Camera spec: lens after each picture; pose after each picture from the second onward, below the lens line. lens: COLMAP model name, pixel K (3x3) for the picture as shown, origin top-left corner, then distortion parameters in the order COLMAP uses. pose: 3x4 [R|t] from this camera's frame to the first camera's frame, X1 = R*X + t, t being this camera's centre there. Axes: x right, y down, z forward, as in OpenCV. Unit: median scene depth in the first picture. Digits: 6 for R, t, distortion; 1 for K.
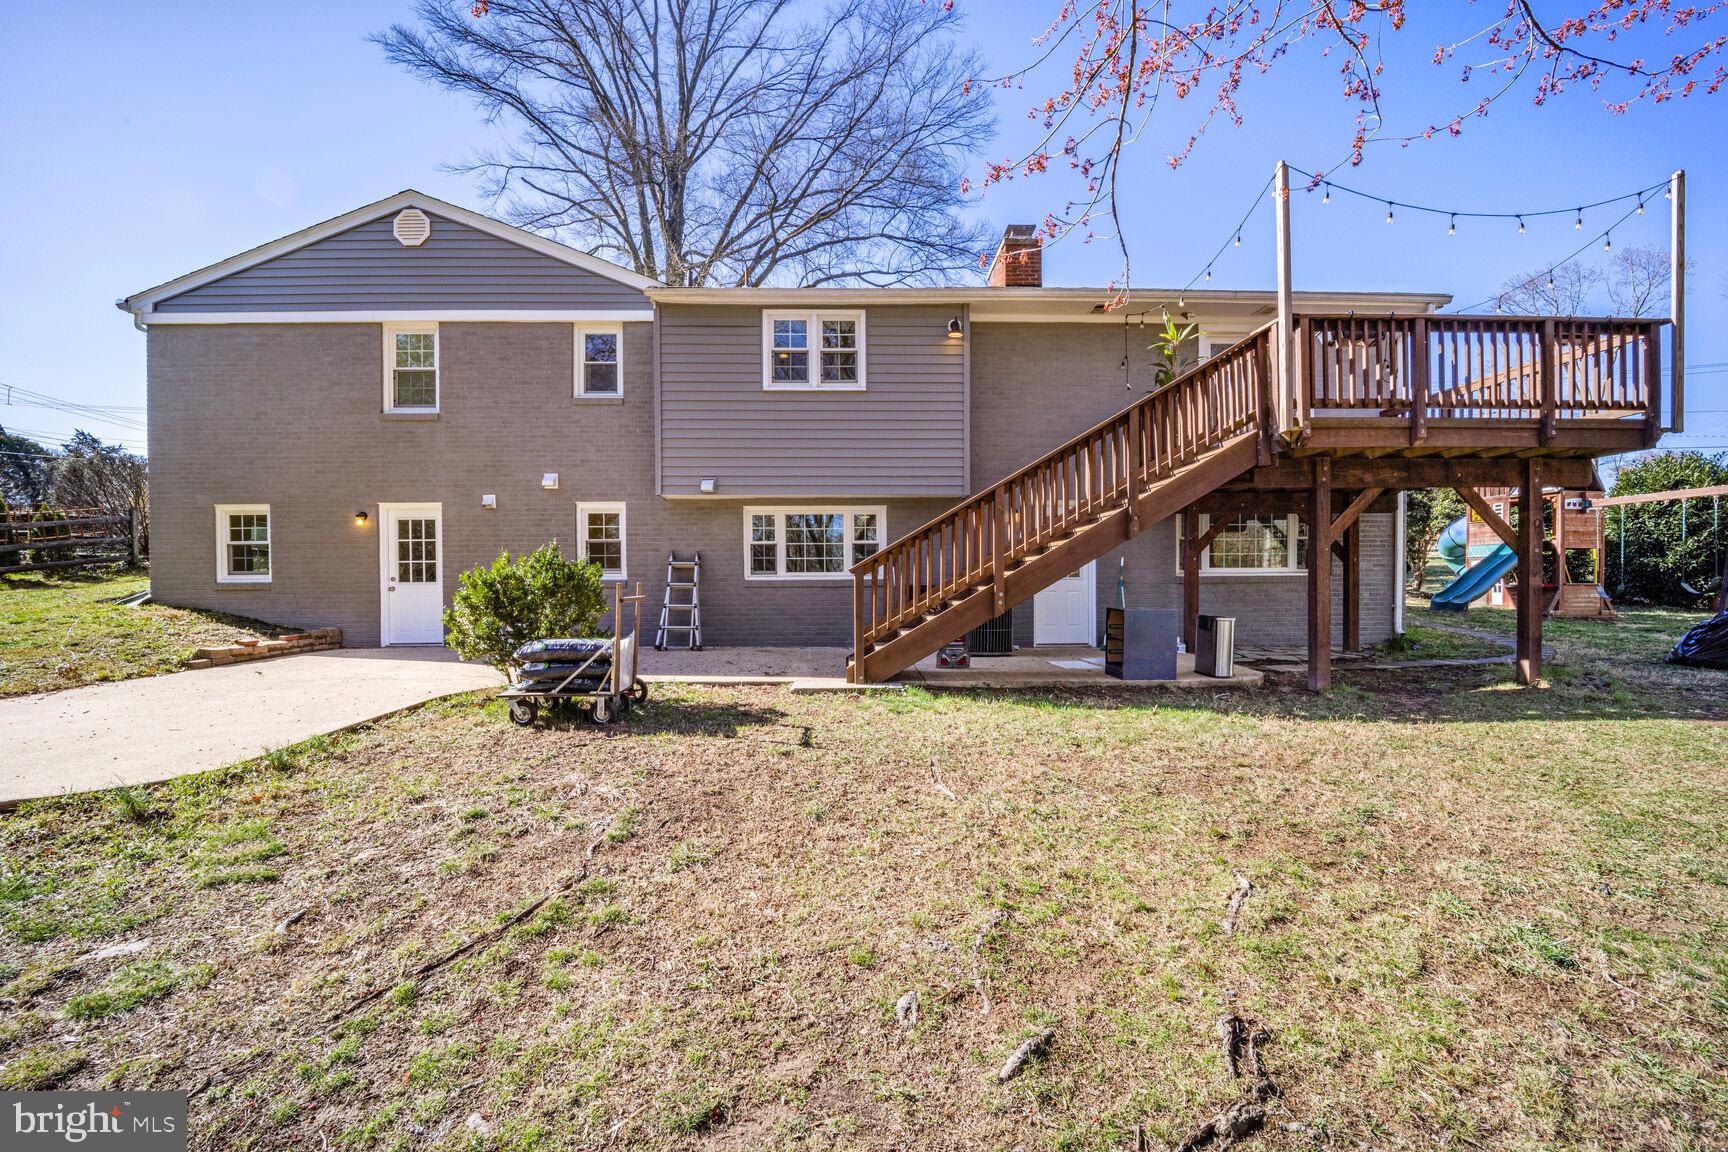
lens RADIAL K [[703.3, 0, 864.7], [0, 703.3, 589.7], [0, 0, 1]] dist [-0.016919, -0.000604]
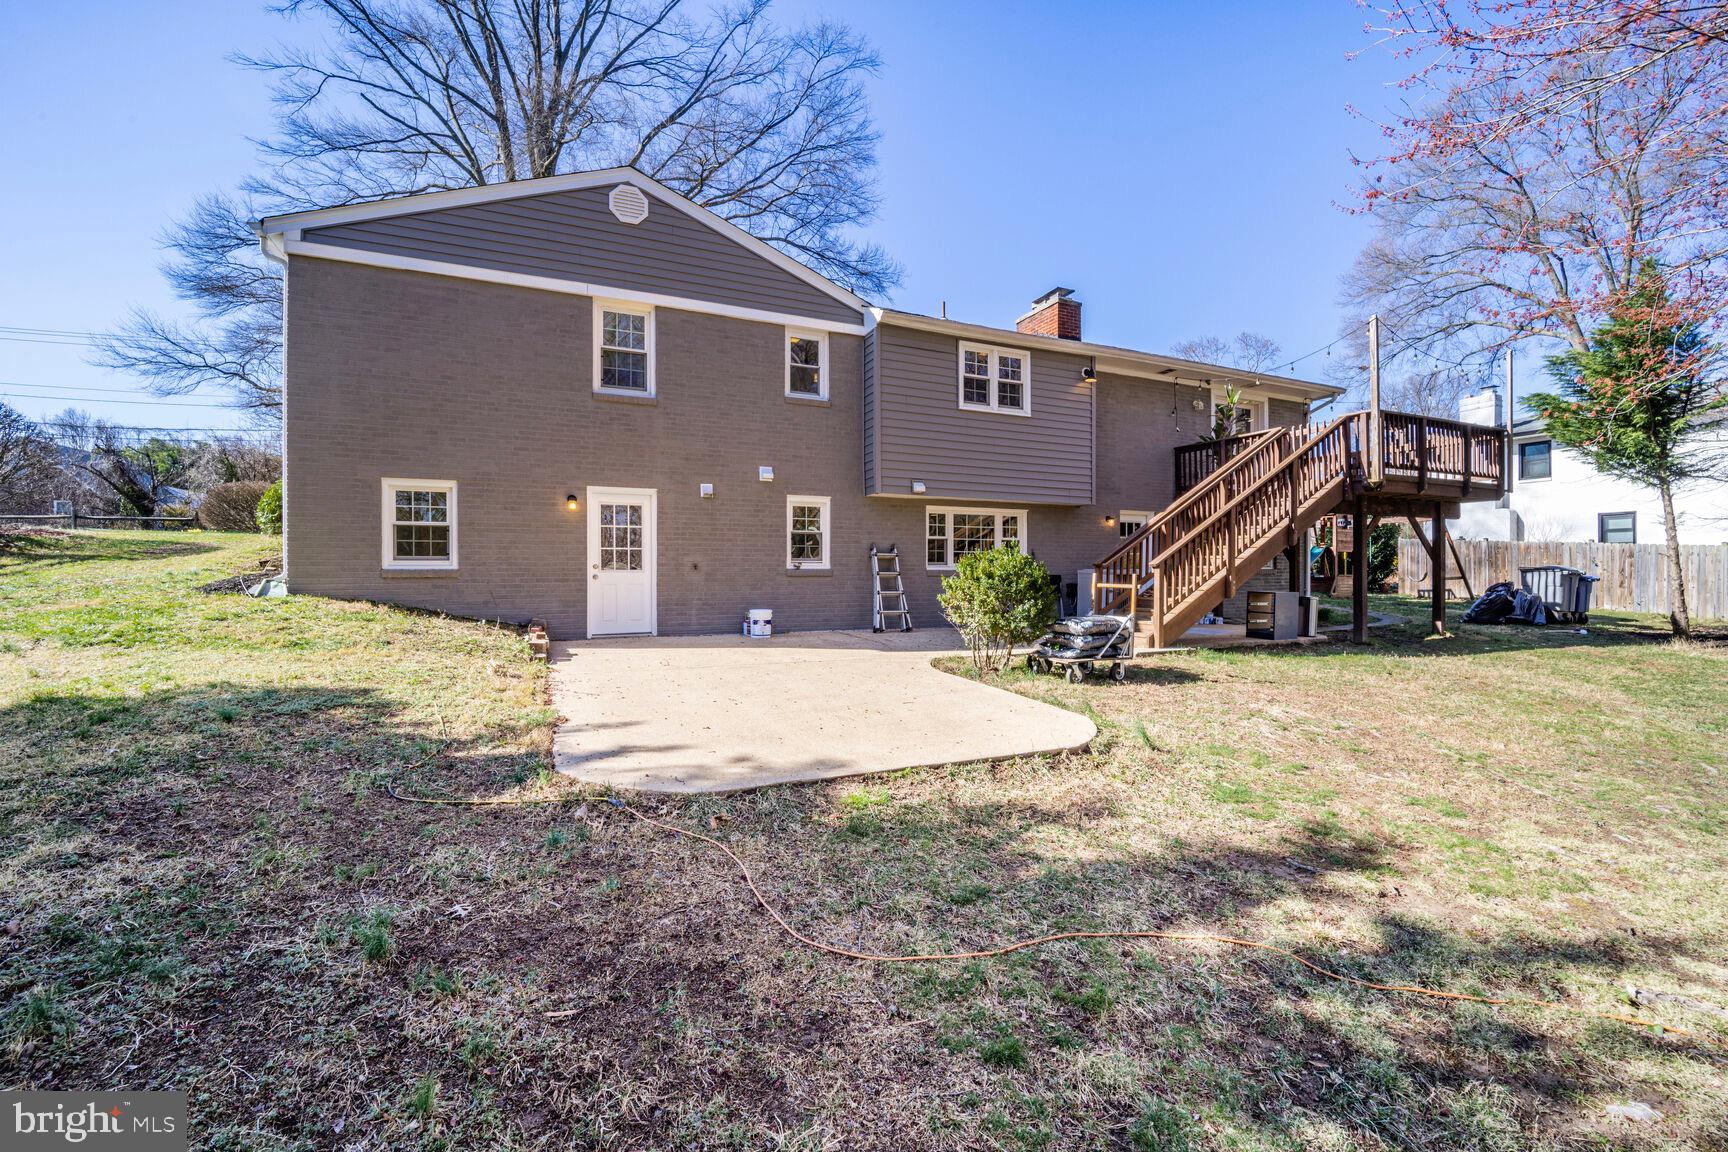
lens RADIAL K [[703.3, 0, 855.5], [0, 703.3, 566.9], [0, 0, 1]] dist [-0.016919, -0.000604]
pose [[0.923676, 0.007631, 0.383098, -0.728166], [-0.002263, 0.999893, -0.014459, -0.001695], [-0.383167, 0.012489, 0.923595, -0.016632]]
